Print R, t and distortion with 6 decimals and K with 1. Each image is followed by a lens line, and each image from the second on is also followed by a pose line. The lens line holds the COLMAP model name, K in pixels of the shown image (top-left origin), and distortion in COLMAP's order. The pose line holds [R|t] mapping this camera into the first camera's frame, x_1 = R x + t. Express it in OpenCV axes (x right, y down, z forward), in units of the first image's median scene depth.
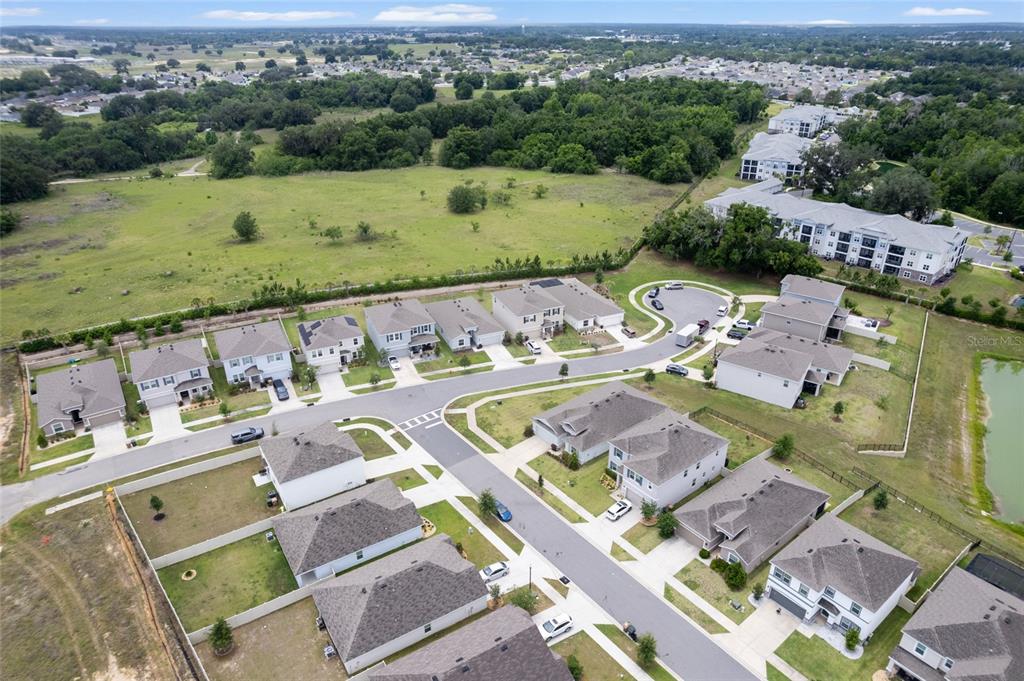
lens RADIAL K [[655.3, 0, 515.4], [0, 655.3, 350.1], [0, 0, 1]] dist [-0.082423, 0.074966]
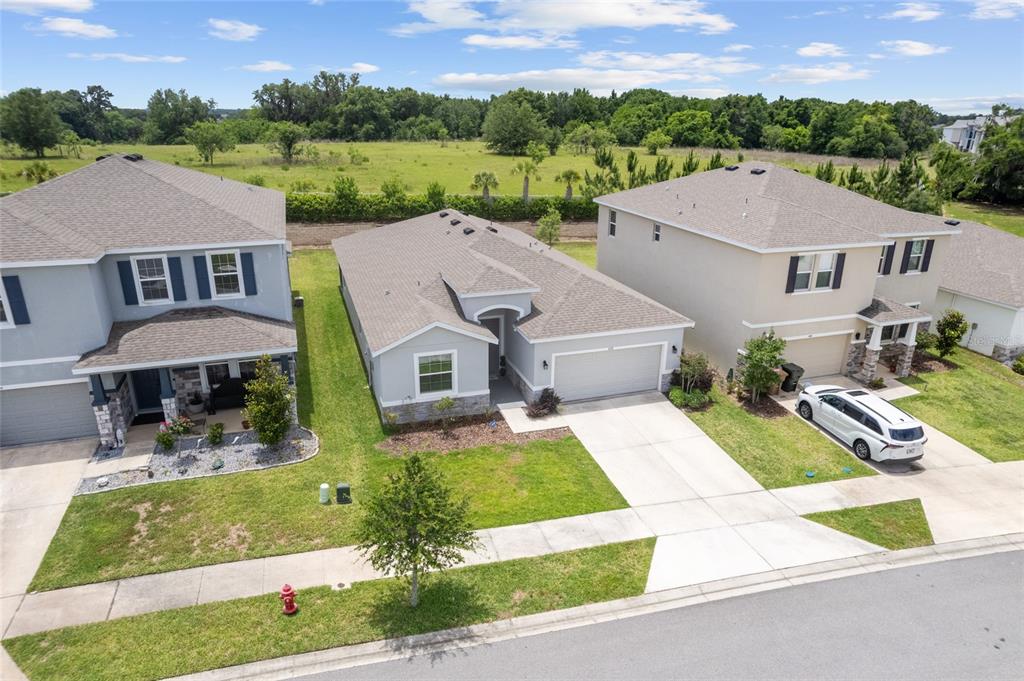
lens RADIAL K [[655.3, 0, 515.4], [0, 655.3, 350.1], [0, 0, 1]] dist [-0.082423, 0.074966]
pose [[0.995615, 0.043128, -0.083012, -0.043699], [-0.052719, 0.991725, -0.117055, 0.000902], [0.077277, 0.120918, 0.989650, 0.748414]]
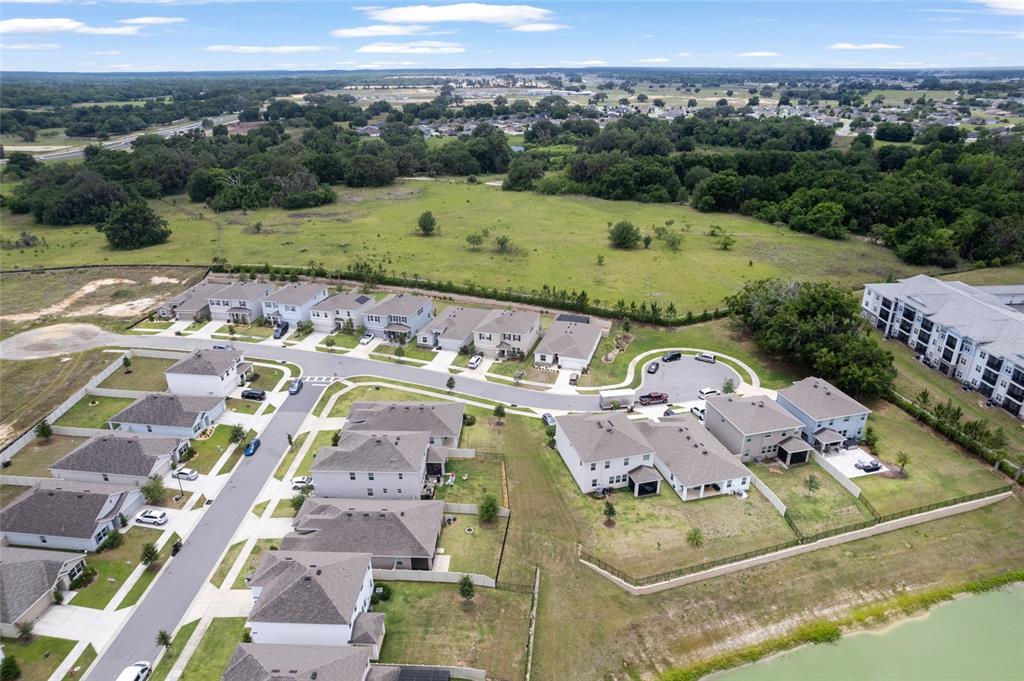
lens RADIAL K [[655.3, 0, 515.4], [0, 655.3, 350.1], [0, 0, 1]] dist [-0.082423, 0.074966]
pose [[0.761773, 0.261230, -0.592841, 0.636762], [-0.293214, 0.955031, 0.044059, -0.080742], [0.577691, 0.140266, 0.804113, 0.165709]]
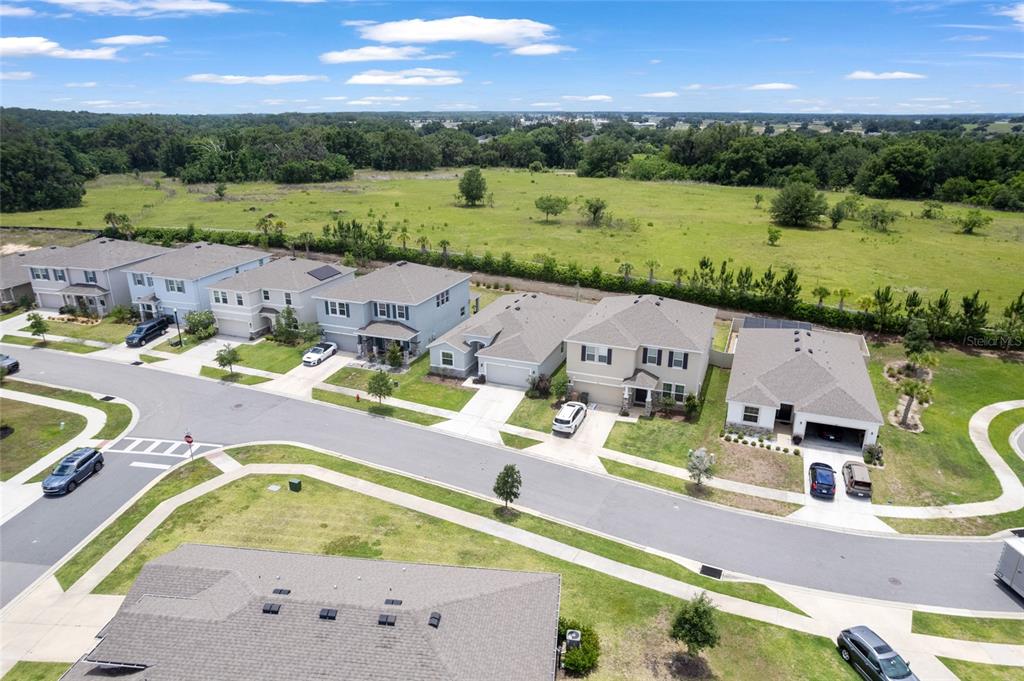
lens RADIAL K [[655.3, 0, 515.4], [0, 655.3, 350.1], [0, 0, 1]] dist [-0.082423, 0.074966]
pose [[0.706509, 0.247353, -0.663070, 0.240866], [-0.324085, 0.945998, 0.007581, -0.033493], [0.629137, 0.209535, 0.748519, 0.601660]]
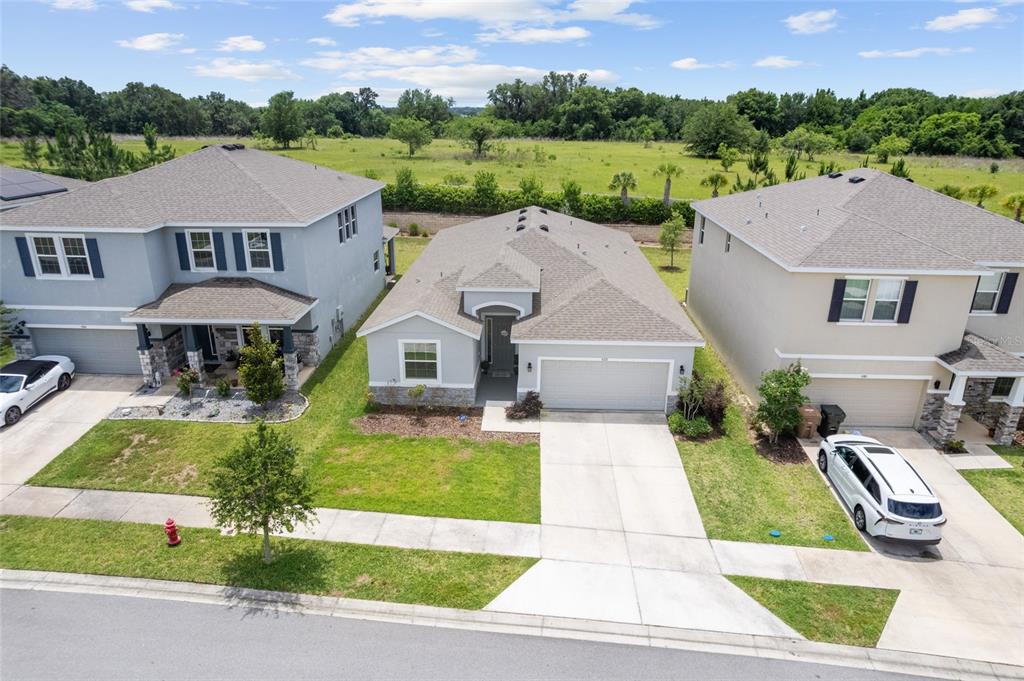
lens RADIAL K [[655.3, 0, 515.4], [0, 655.3, 350.1], [0, 0, 1]] dist [-0.082423, 0.074966]
pose [[0.900116, 0.161531, -0.404597, 0.008429], [-0.208180, 0.975305, -0.073763, -0.006169], [0.382691, 0.150625, 0.911515, 0.763144]]
